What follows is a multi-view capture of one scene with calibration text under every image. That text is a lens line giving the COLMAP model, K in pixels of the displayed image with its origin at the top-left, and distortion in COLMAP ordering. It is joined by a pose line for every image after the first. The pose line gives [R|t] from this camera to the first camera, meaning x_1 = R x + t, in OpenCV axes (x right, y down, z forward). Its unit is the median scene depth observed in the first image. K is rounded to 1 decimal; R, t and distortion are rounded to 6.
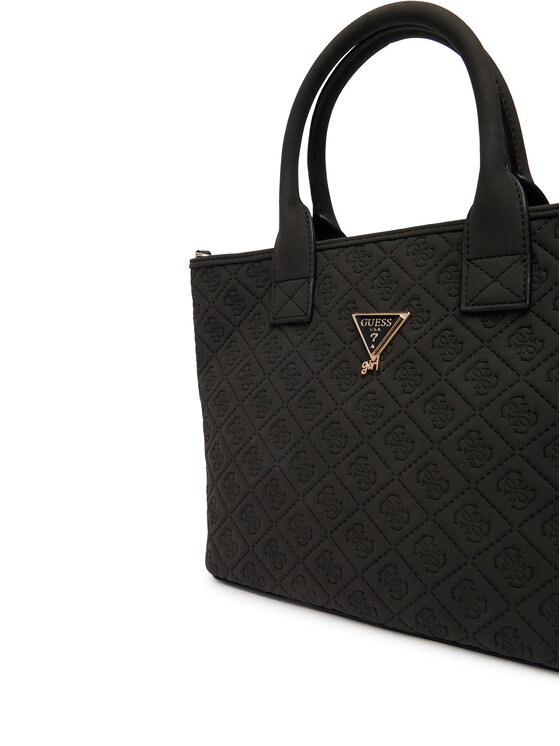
lens RADIAL K [[595.4, 0, 280.0], [0, 595.4, 373.0], [0, 0, 1]] dist [-0.005746, -0.001375]
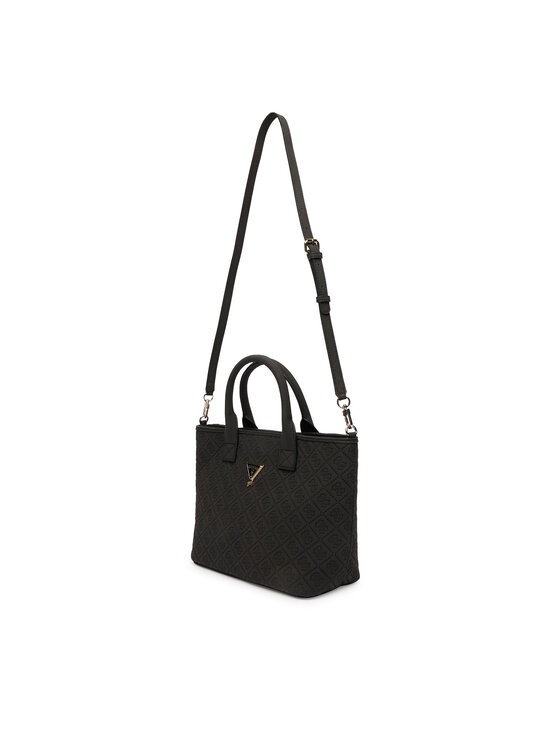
lens RADIAL K [[595.4, 0, 280.0], [0, 595.4, 373.0], [0, 0, 1]] dist [-0.005746, -0.001375]
pose [[0.991903, 0.043134, -0.119446, 0.595141], [-0.052081, 0.995984, -0.072823, -0.326012], [0.115825, 0.078455, 0.990166, -1.722126]]
